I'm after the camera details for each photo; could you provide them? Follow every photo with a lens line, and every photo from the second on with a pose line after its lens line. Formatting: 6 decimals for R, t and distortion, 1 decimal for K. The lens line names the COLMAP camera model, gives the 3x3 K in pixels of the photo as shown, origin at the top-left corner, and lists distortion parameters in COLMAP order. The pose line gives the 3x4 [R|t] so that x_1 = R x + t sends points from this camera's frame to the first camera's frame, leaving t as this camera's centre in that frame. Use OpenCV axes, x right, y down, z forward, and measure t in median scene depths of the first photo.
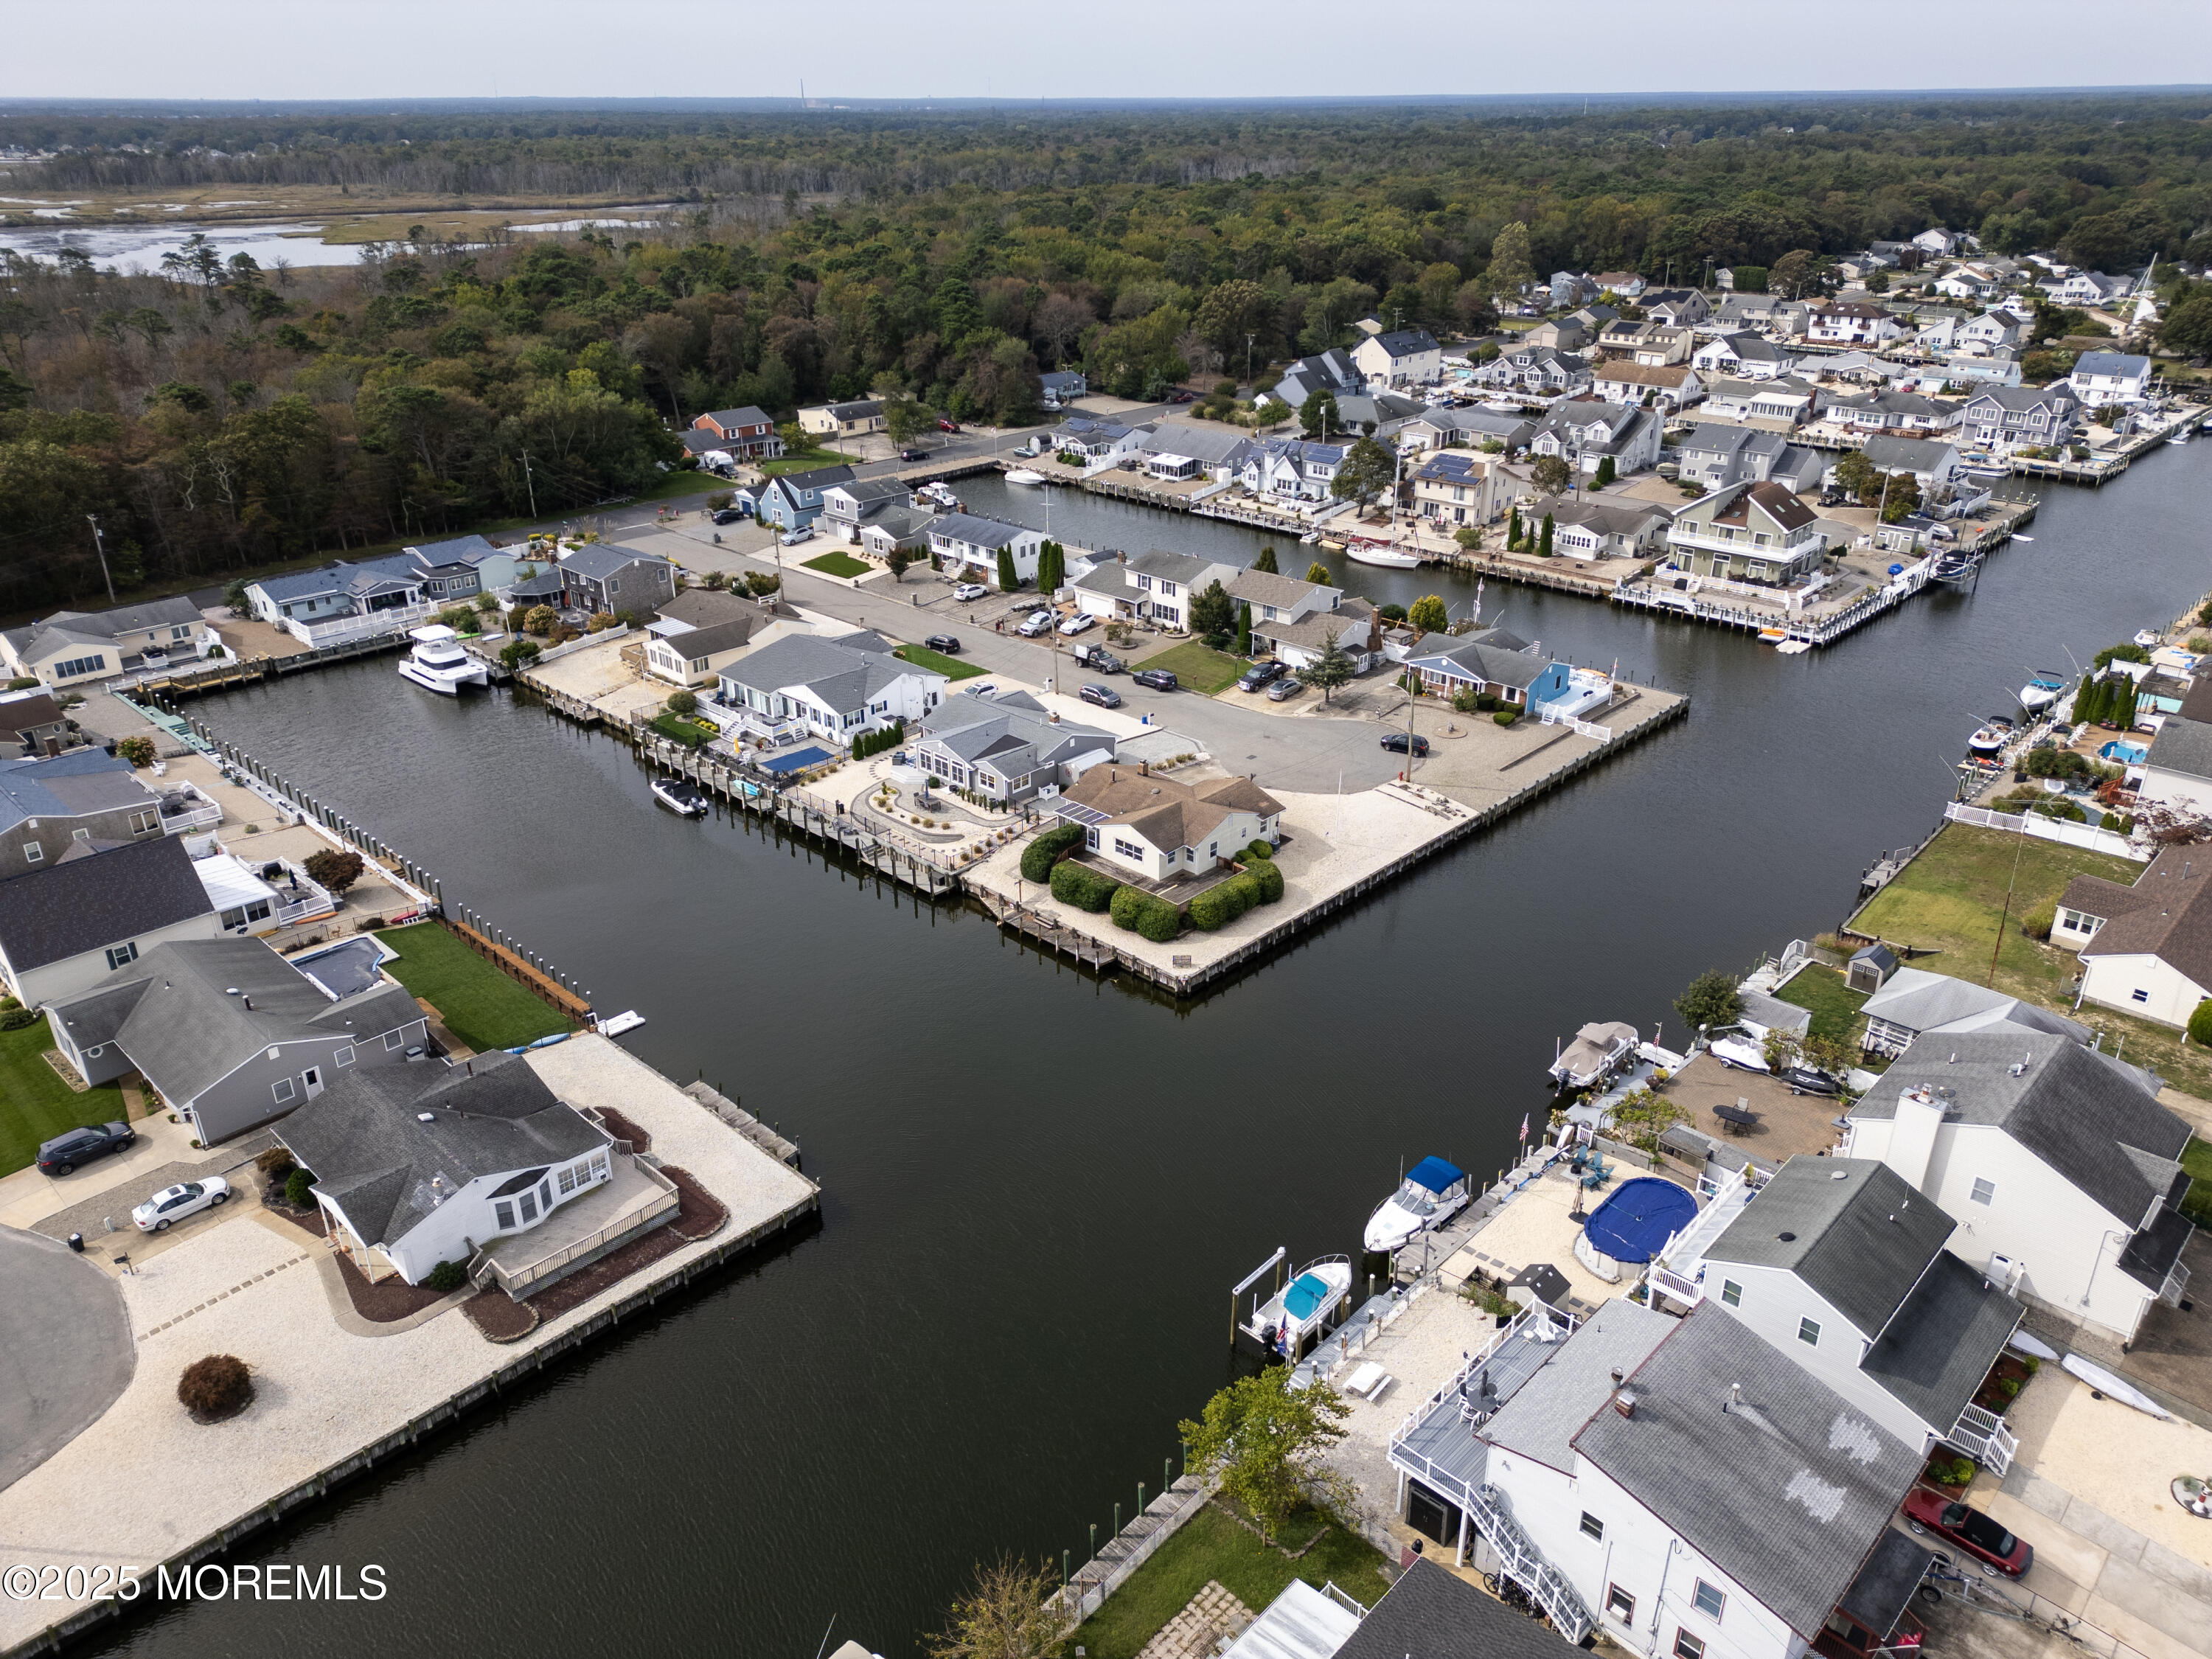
lens RADIAL K [[1541.4, 0, 1106.0], [0, 1541.4, 829.5], [0, 0, 1]] dist [0.077717, -0.073727]
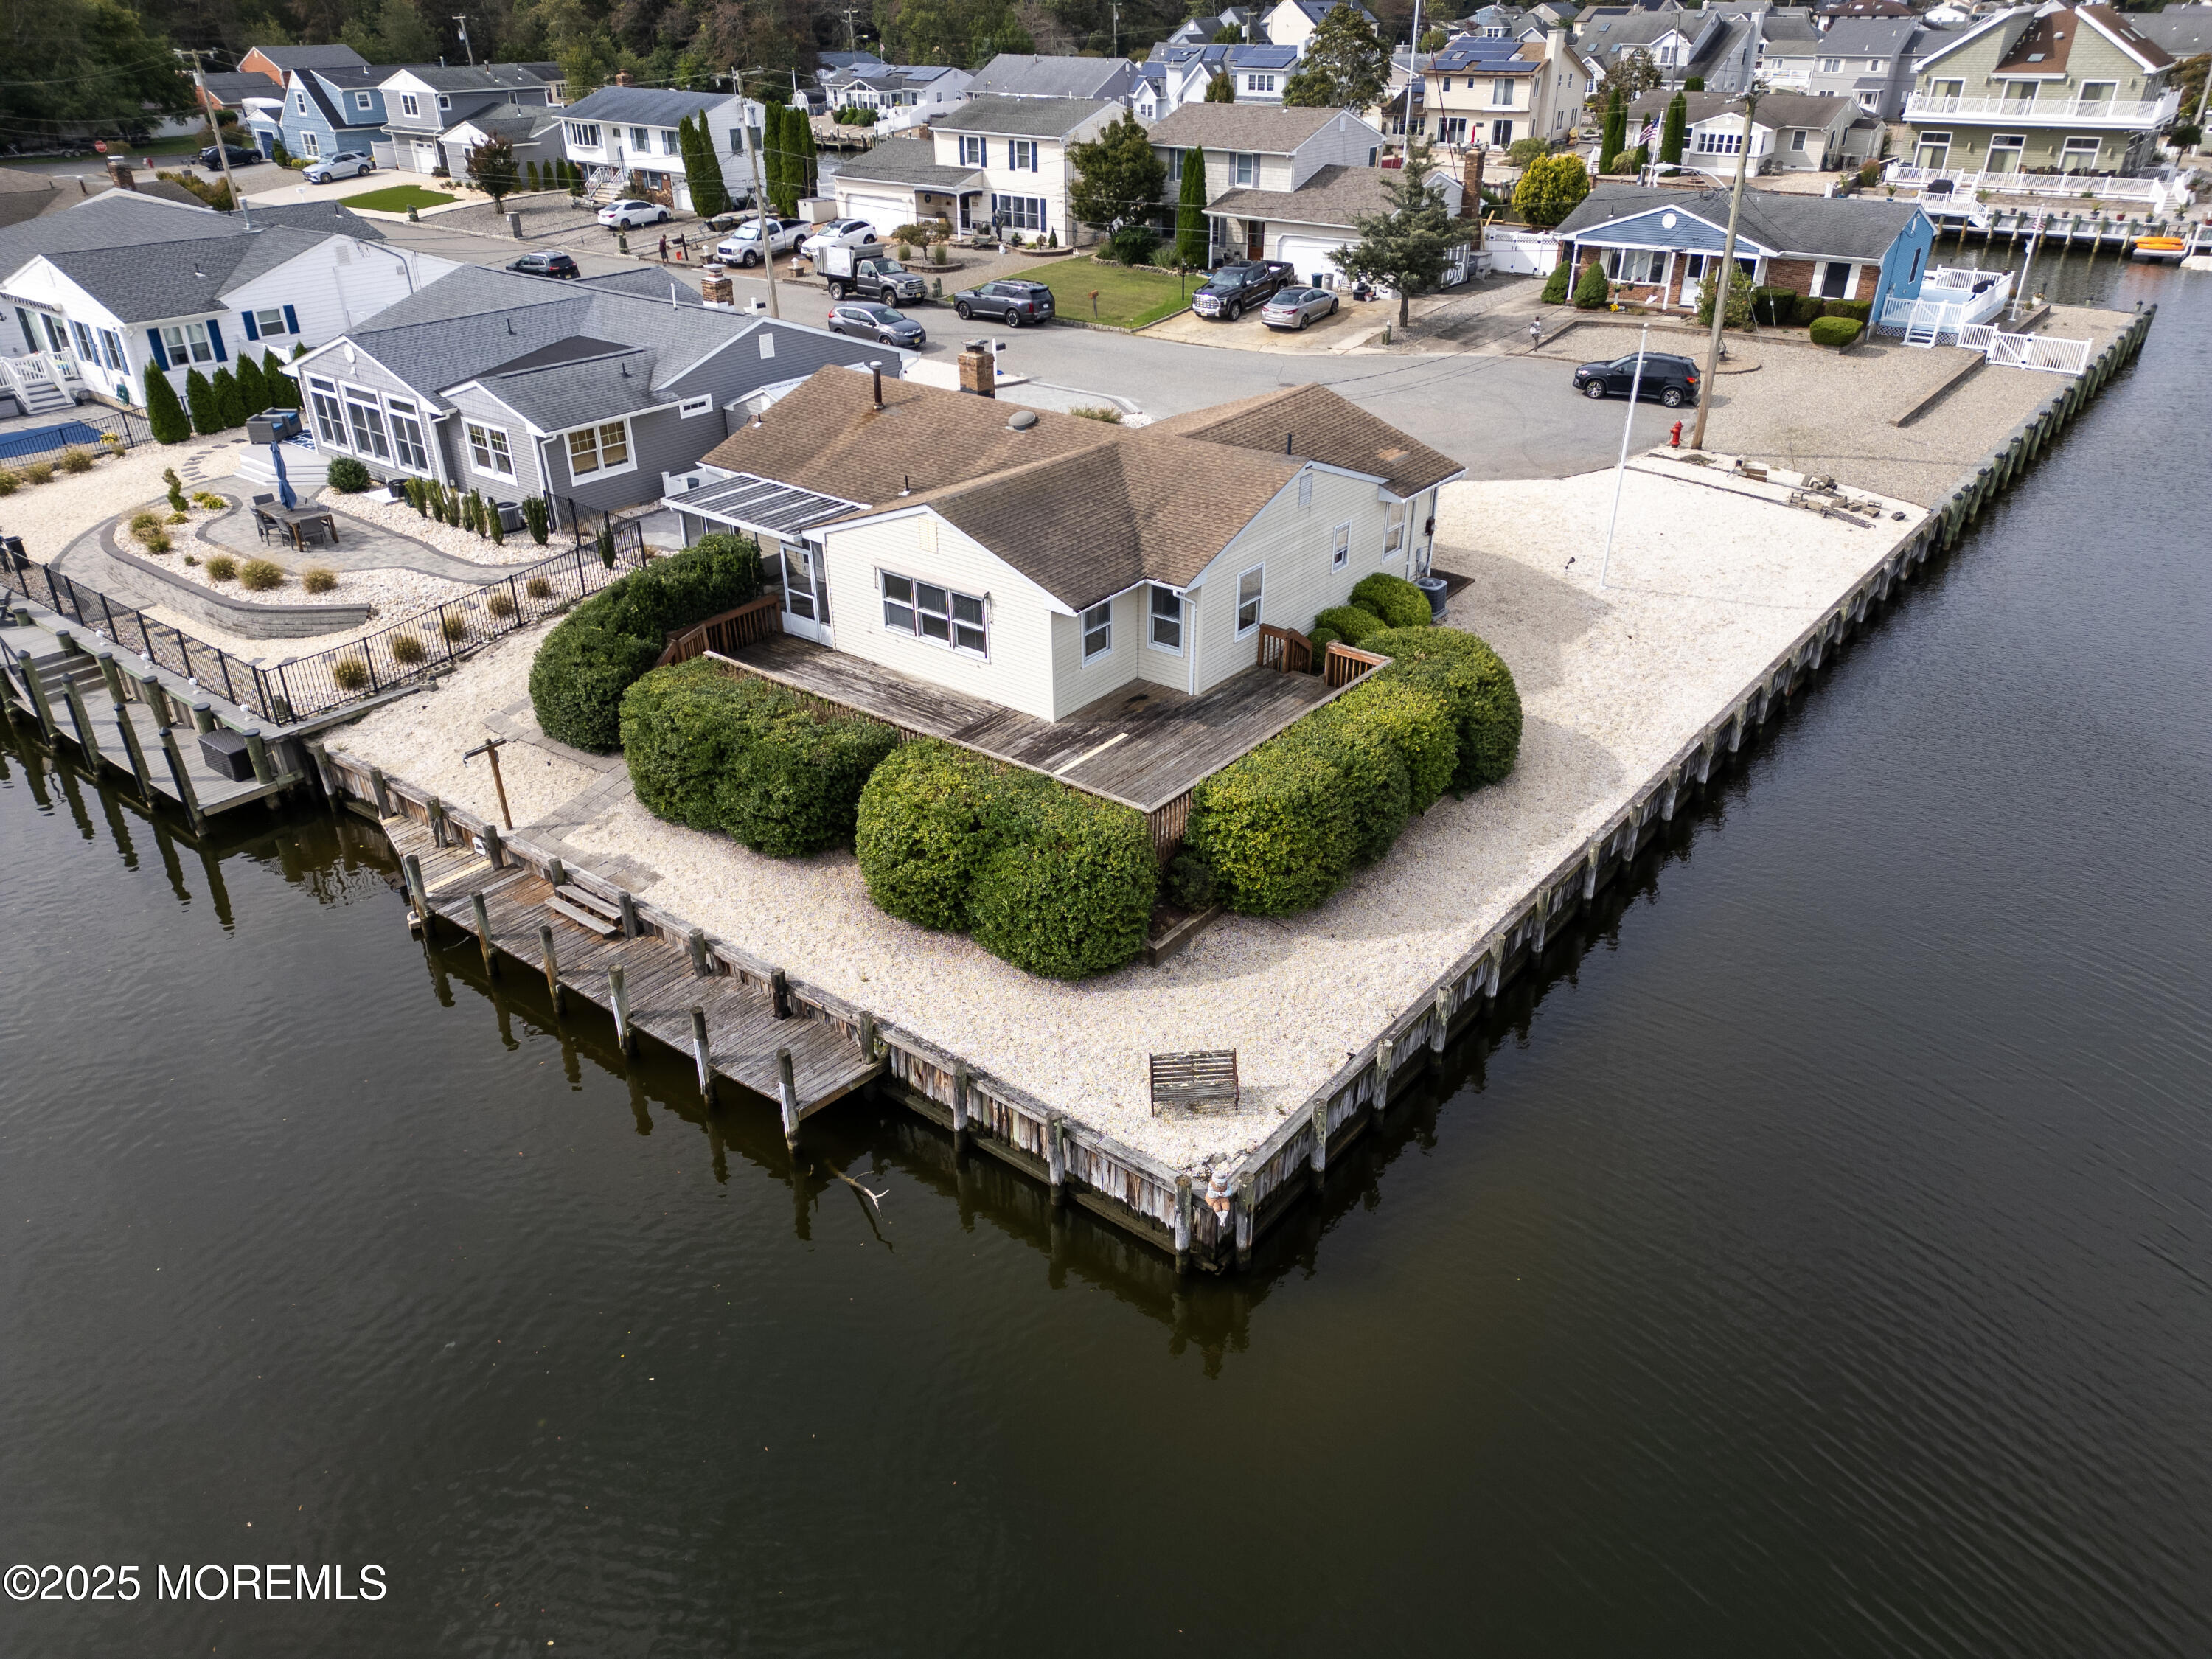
lens RADIAL K [[1540.9, 0, 1106.0], [0, 1540.9, 829.5], [0, 0, 1]] dist [0.066952, -0.051028]
pose [[0.994906, -0.048387, 0.088439, 0.013514], [0.042798, 0.997029, 0.064038, 0.024614], [-0.091274, -0.059926, 0.994021, 0.518624]]
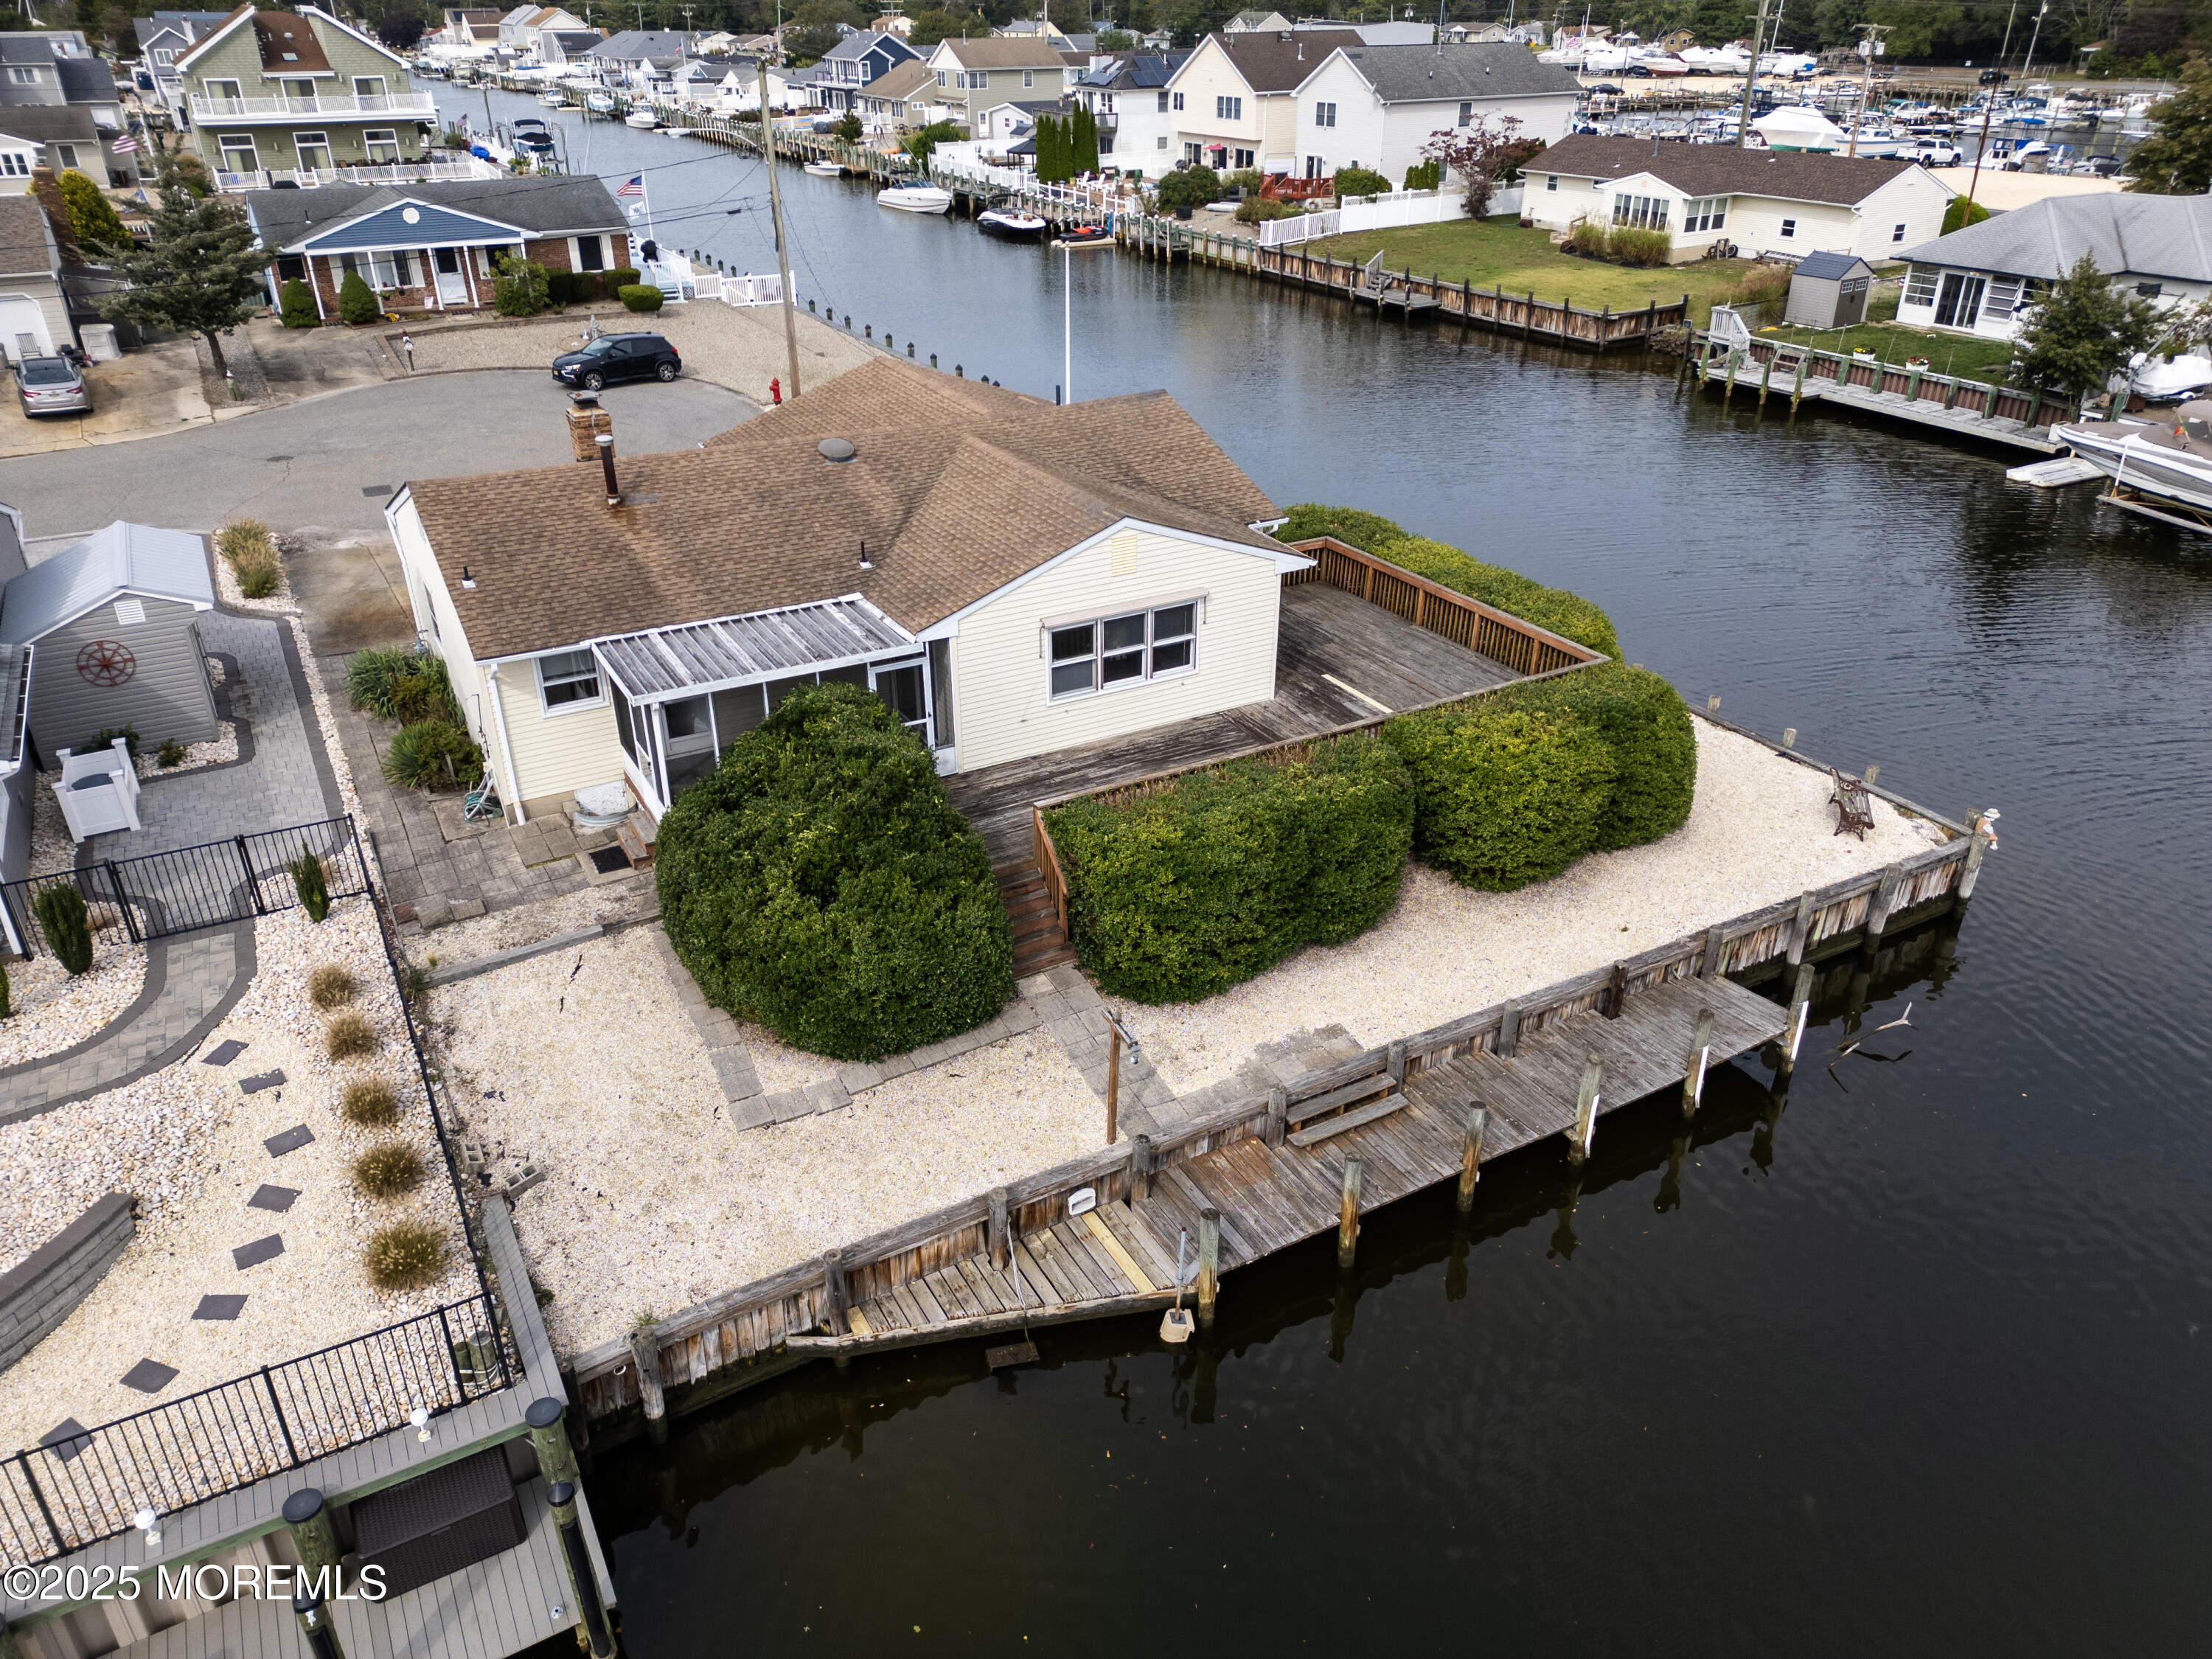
lens RADIAL K [[1541.4, 0, 1106.0], [0, 1541.4, 829.5], [0, 0, 1]] dist [0.077717, -0.073727]
pose [[0.292180, -0.448878, 0.844476, -0.126902], [0.409416, 0.856711, 0.313728, -0.023727], [-0.864297, 0.254077, 0.434091, 0.646944]]
